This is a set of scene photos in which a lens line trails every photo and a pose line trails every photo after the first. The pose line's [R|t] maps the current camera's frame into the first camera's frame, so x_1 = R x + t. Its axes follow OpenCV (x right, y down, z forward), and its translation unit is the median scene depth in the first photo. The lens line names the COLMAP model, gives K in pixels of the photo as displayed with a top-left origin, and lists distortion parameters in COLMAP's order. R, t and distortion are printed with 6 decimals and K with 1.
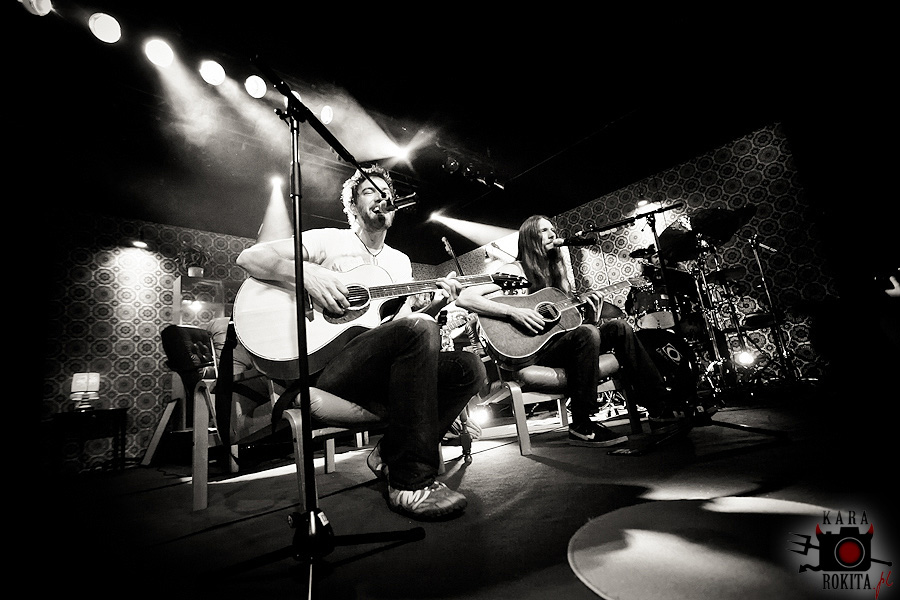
lens RADIAL K [[415.0, 0, 430.8], [0, 415.0, 298.0], [0, 0, 1]] dist [-0.002831, 0.000170]
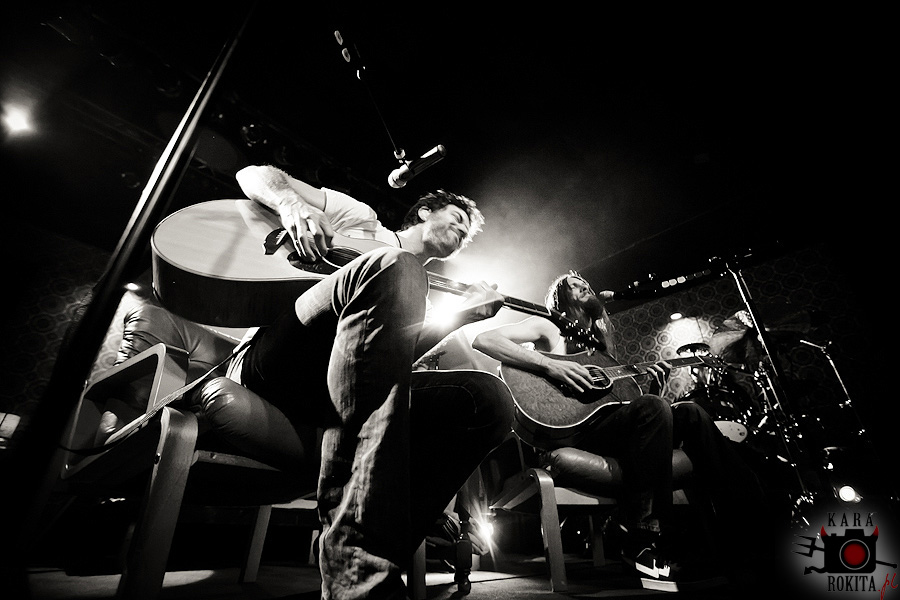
lens RADIAL K [[400.7, 0, 436.4], [0, 400.7, 309.6], [0, 0, 1]] dist [-0.005622, 0.000149]
pose [[0.990582, 0.134401, -0.026140, 0.007839], [-0.136124, 0.946163, -0.293677, 0.166790], [-0.014738, 0.294469, 0.955547, 0.288998]]
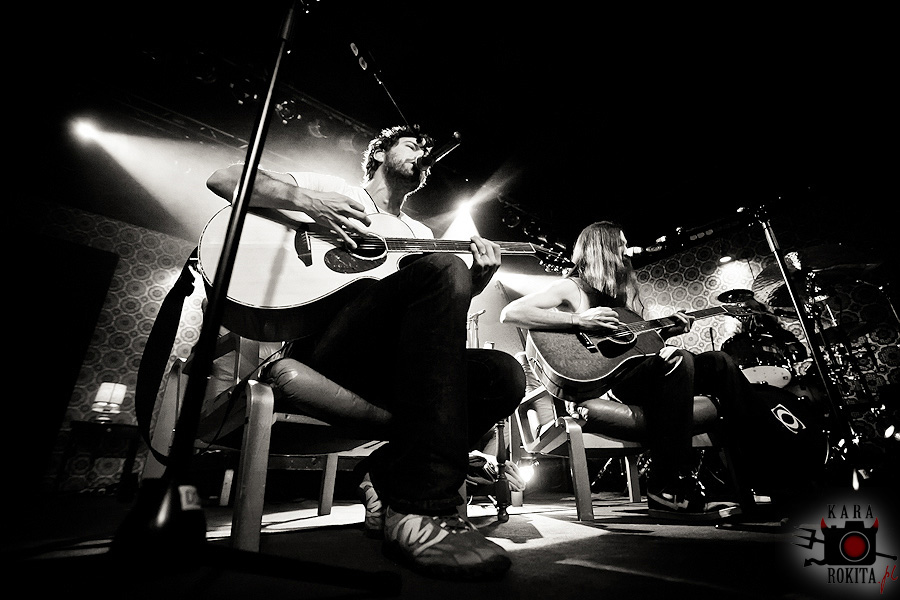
lens RADIAL K [[391.5, 0, 437.2], [0, 391.5, 309.1], [0, 0, 1]] dist [-0.000041, 0.000058]
pose [[0.989400, 0.080106, -0.121120, 0.028425], [-0.101152, 0.978627, -0.179044, 0.156669], [0.104189, 0.189398, 0.976357, 0.237520]]
